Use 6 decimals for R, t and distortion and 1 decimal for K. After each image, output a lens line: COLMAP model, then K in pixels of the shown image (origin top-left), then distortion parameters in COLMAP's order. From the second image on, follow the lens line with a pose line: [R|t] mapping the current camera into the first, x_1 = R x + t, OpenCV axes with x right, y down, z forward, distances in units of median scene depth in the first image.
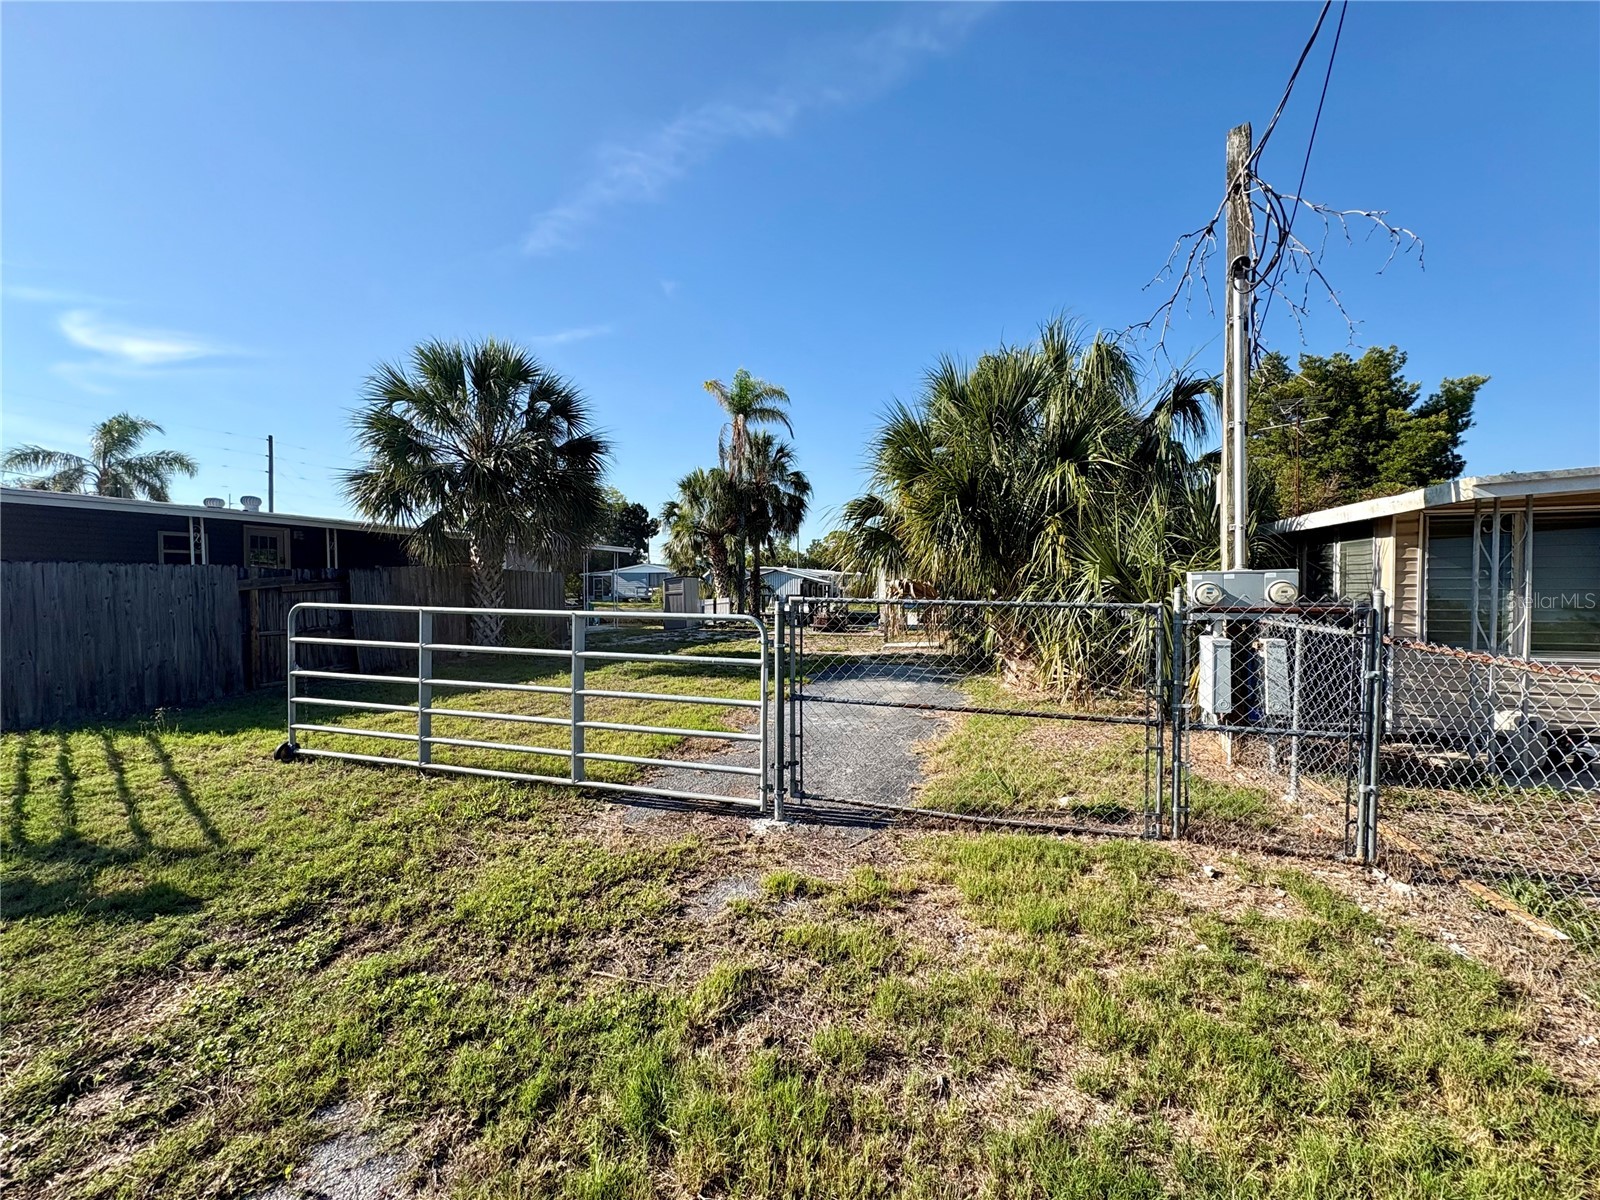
lens RADIAL K [[635.8, 0, 800.4], [0, 635.8, 596.5], [0, 0, 1]] dist [0.000402, 0.000132]
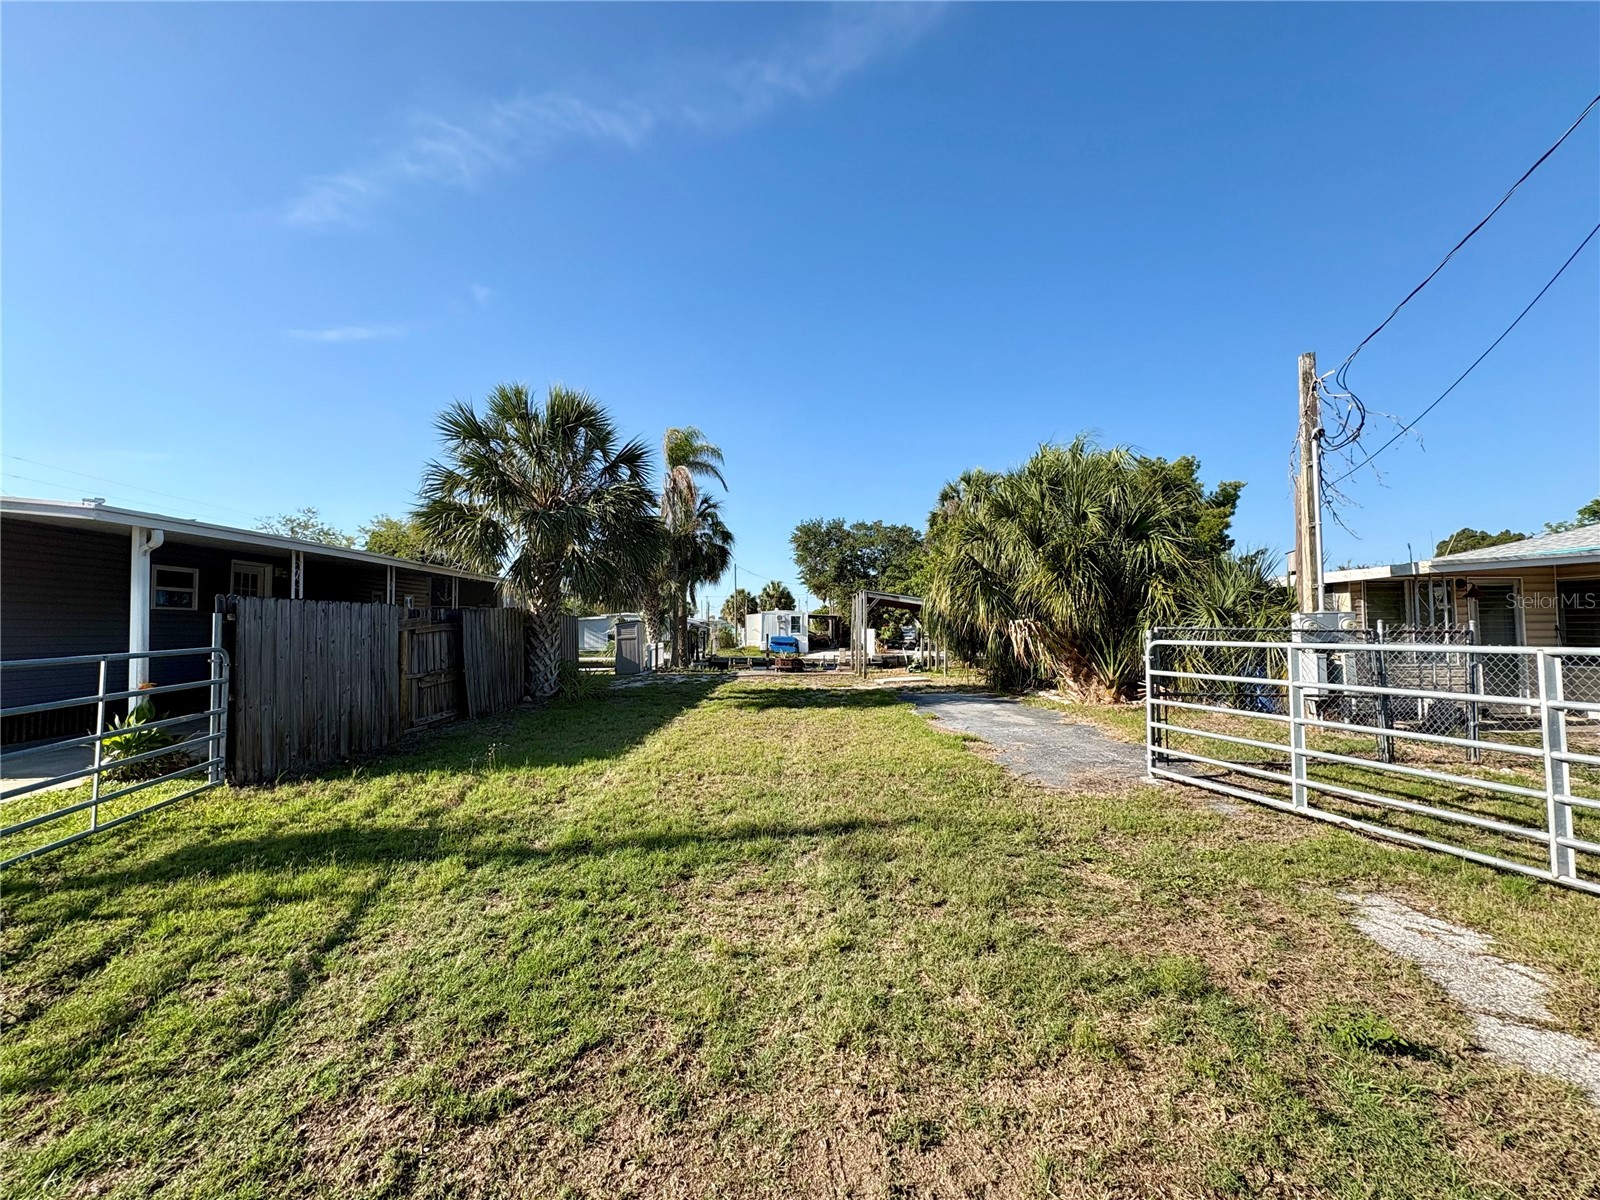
lens RADIAL K [[631.6, 0, 801.6], [0, 631.6, 646.6], [0, 0, 1]] dist [-0.001124, -0.000133]
pose [[0.952535, -0.010377, 0.304251, -0.469052], [0.009003, 0.999942, 0.005919, 0.010177], [-0.304295, -0.002899, 0.952574, -0.060569]]
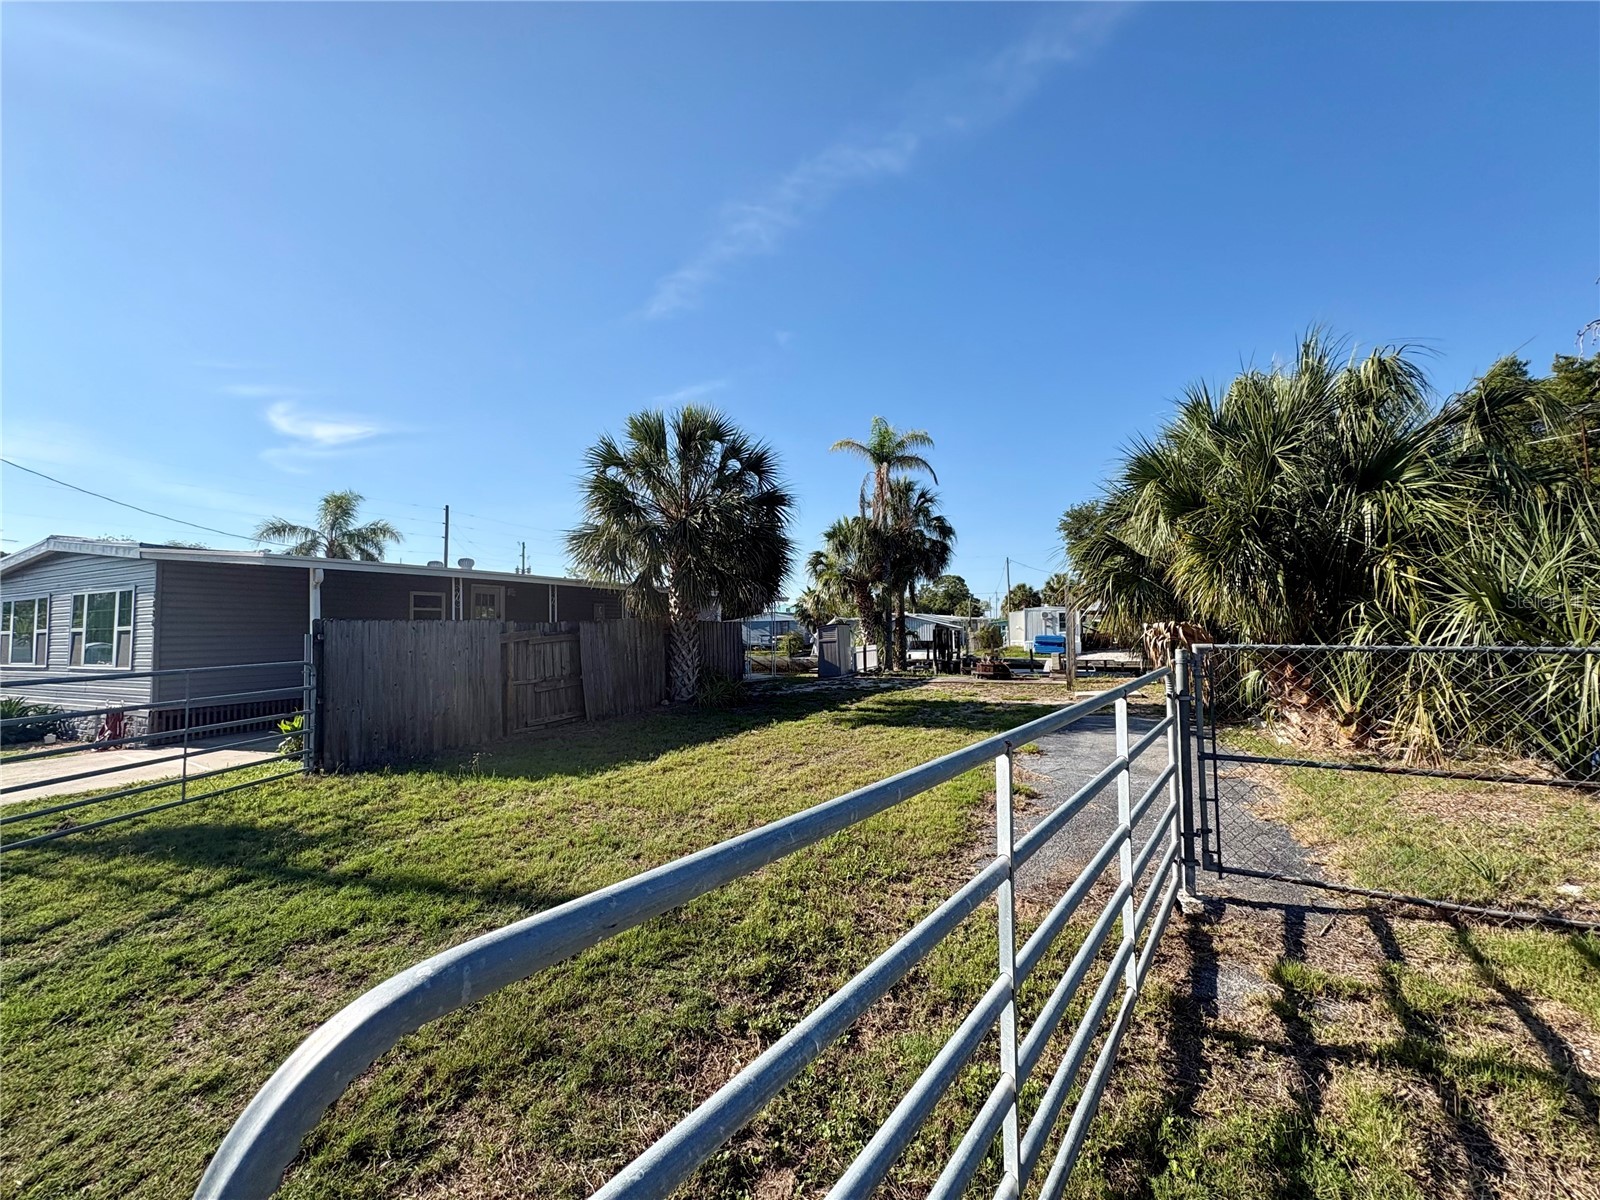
lens RADIAL K [[634.4, 0, 800.0], [0, 634.4, 600.0], [0, 0, 1]] dist [0.000709, 0.000171]
pose [[0.987056, -0.022178, -0.158838, -0.157804], [0.011369, 0.997577, -0.068642, -0.002419], [0.159975, 0.065948, 0.984916, 0.003907]]
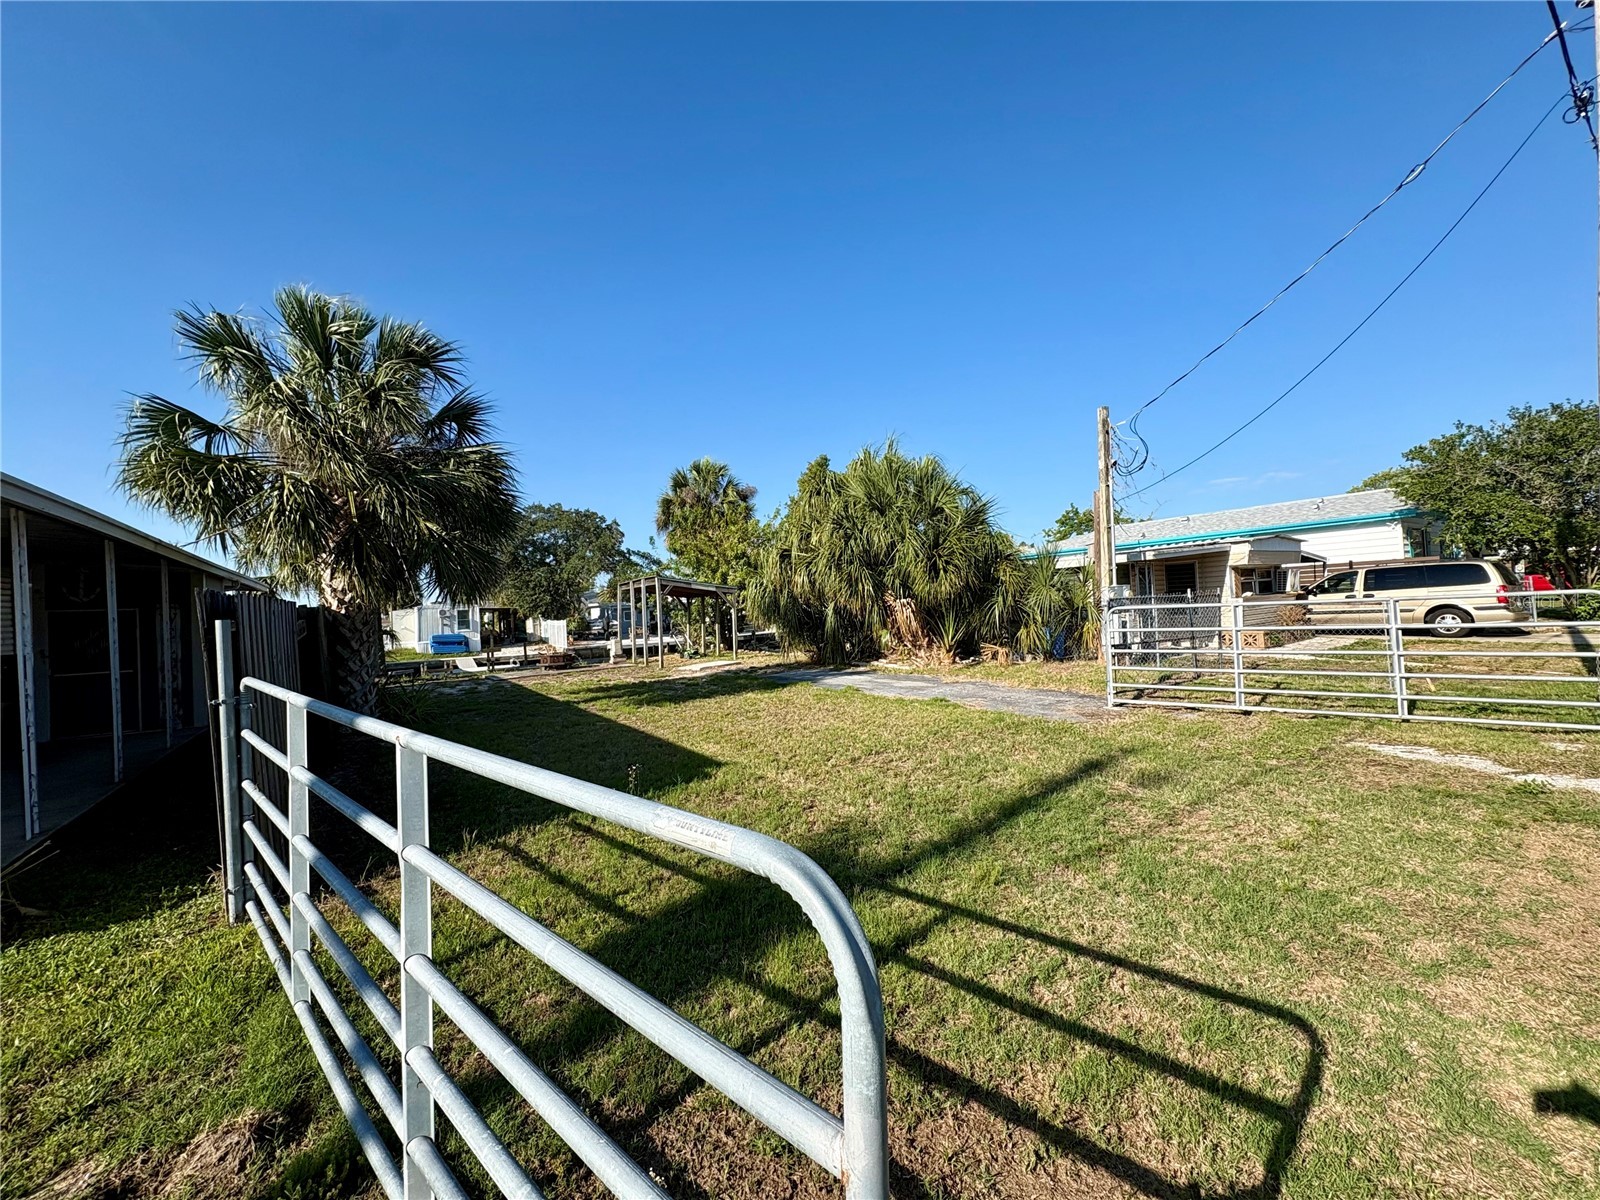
lens RADIAL K [[631.6, 0, 801.6], [0, 631.6, 646.6], [0, 0, 1]] dist [-0.001124, -0.000133]
pose [[0.631851, -0.078217, 0.771133, -0.825606], [0.065915, 0.996714, 0.047088, -0.001620], [-0.772282, 0.021077, 0.634930, 0.169058]]
